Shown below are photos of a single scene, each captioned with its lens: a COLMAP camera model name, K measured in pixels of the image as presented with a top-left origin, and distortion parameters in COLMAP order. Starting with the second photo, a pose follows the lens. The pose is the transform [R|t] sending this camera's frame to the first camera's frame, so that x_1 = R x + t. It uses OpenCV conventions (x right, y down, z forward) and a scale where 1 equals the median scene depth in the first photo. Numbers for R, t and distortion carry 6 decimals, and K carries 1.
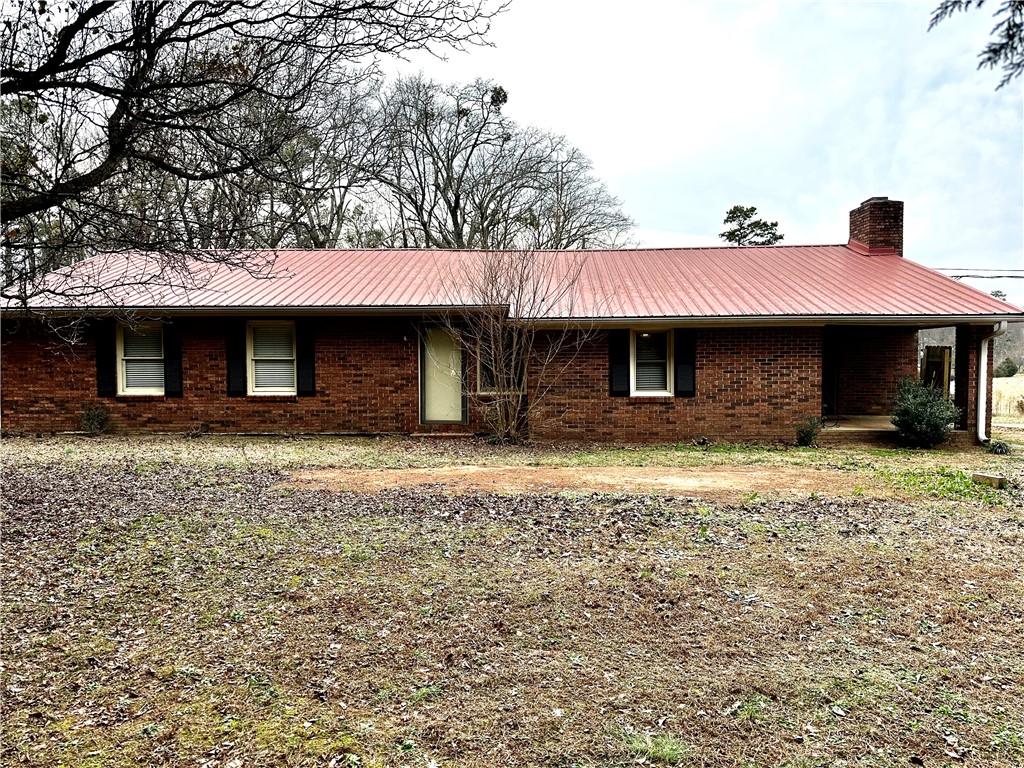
lens RADIAL K [[704.9, 0, 512.0], [0, 704.9, 384.0], [0, 0, 1]] dist [0.037573, -0.101557]
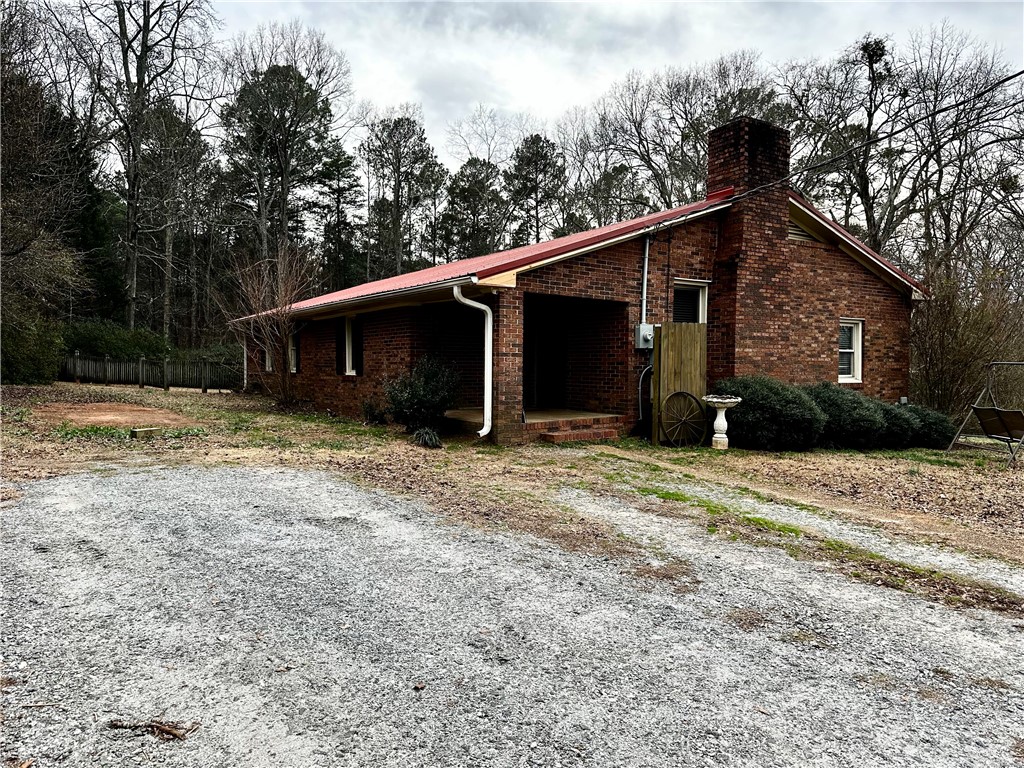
lens RADIAL K [[701.7, 0, 512.0], [0, 701.7, 384.0], [0, 0, 1]] dist [0.025279, -0.006201]
pose [[0.605064, 0.029254, -0.795639, 1.277755], [-0.047611, 0.998866, 0.000519, 0.019228], [0.794752, 0.037567, 0.605770, 0.527696]]
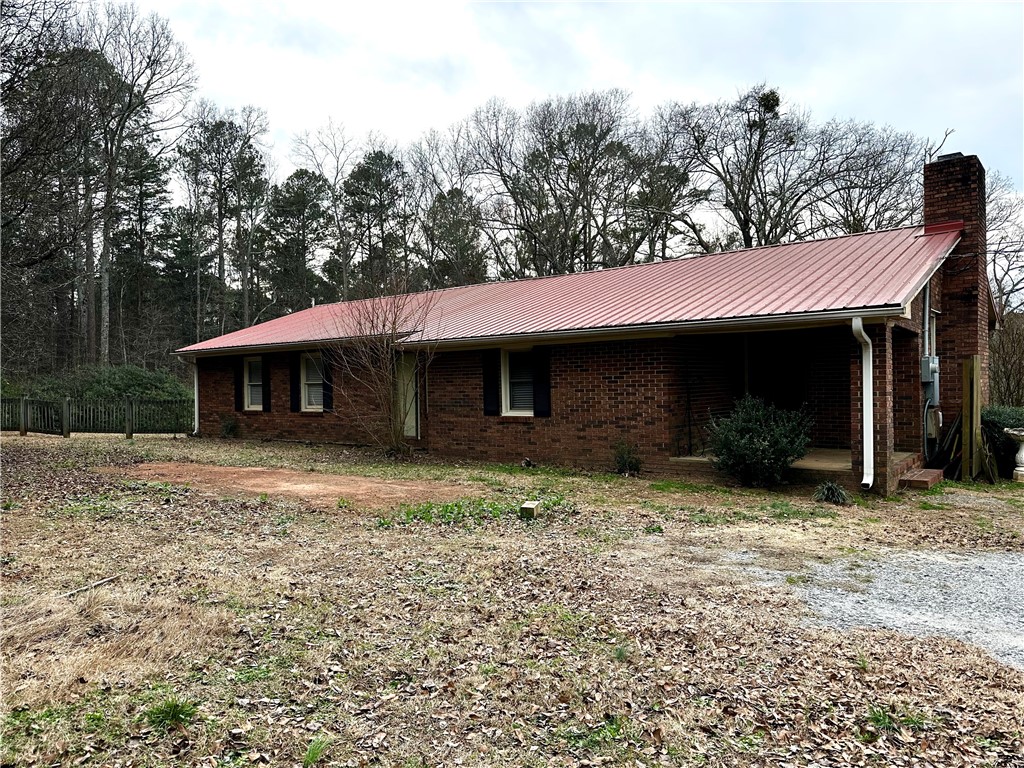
lens RADIAL K [[701.7, 0, 512.0], [0, 701.7, 384.0], [0, 0, 1]] dist [0.025279, -0.006201]
pose [[0.815372, -0.009885, -0.578853, 0.764196], [-0.014273, 0.999207, -0.037168, 0.009440], [0.578762, 0.038568, 0.814584, 0.195061]]
